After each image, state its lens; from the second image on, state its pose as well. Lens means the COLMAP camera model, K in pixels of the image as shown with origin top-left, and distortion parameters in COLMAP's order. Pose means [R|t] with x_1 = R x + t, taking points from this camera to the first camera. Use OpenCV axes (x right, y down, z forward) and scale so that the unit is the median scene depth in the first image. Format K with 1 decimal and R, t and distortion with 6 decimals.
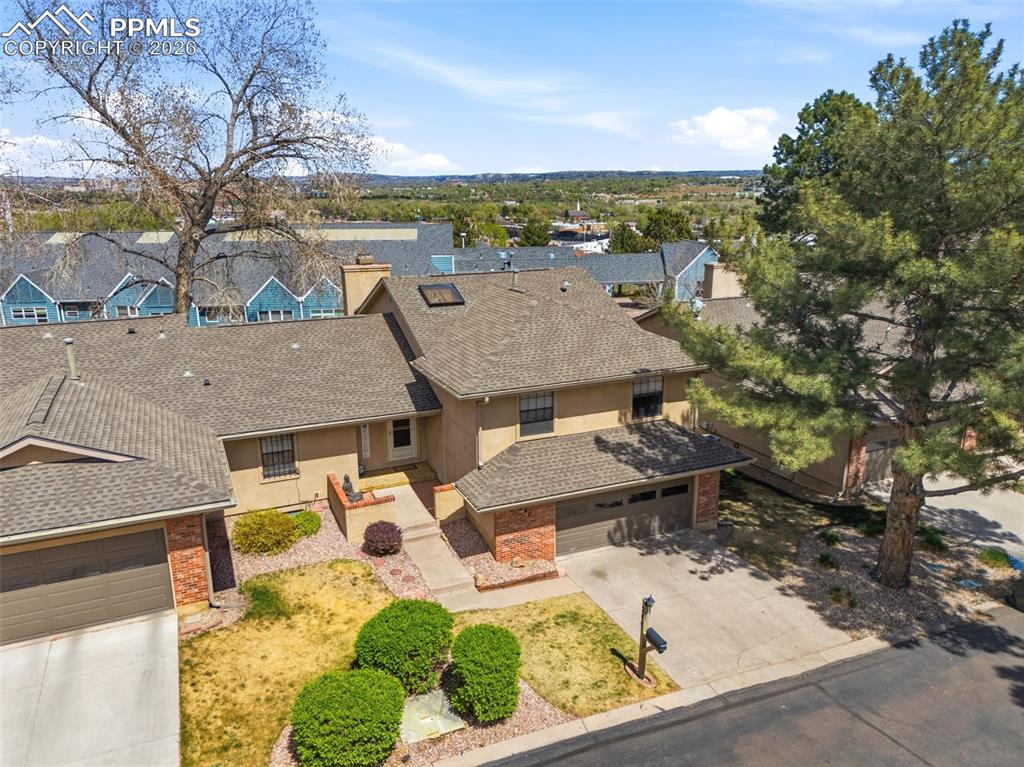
lens RADIAL K [[762.2, 0, 514.2], [0, 762.2, 379.2], [0, 0, 1]] dist [0.043312, -0.015187]
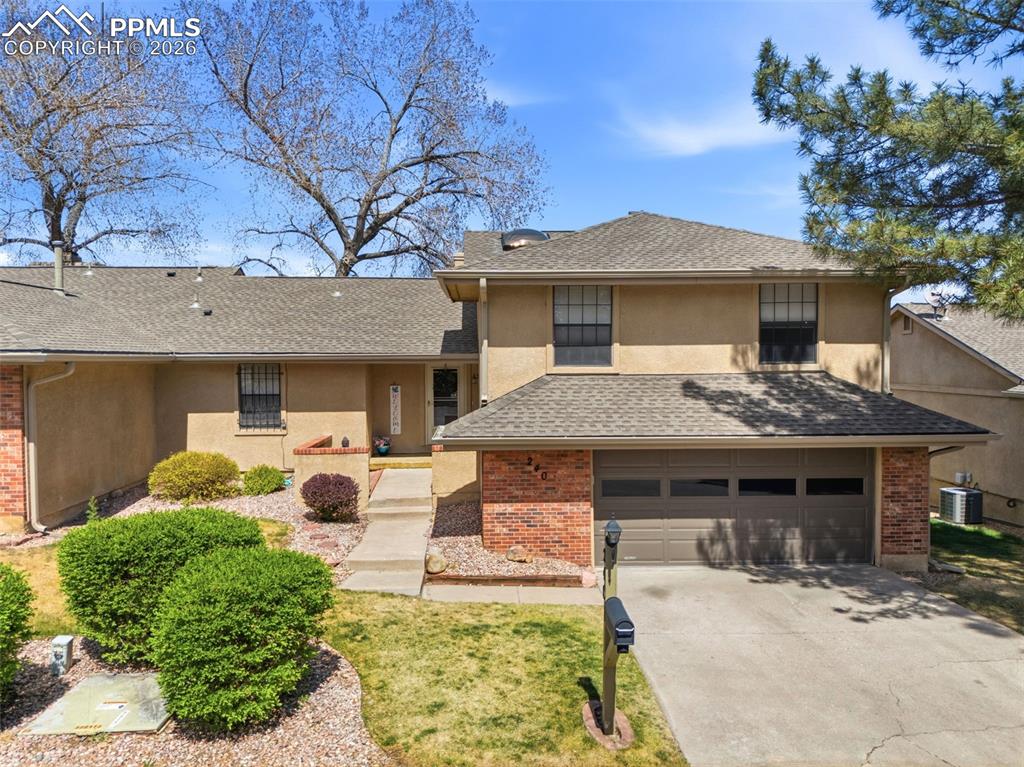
lens RADIAL K [[762.2, 0, 505.3], [0, 762.2, 387.8], [0, 0, 1]] dist [0.043312, -0.015187]
pose [[0.931757, 0.020449, -0.362507, 0.195035], [-0.092890, 0.978611, -0.183553, 0.207911], [0.351000, 0.204700, 0.913727, 0.396610]]
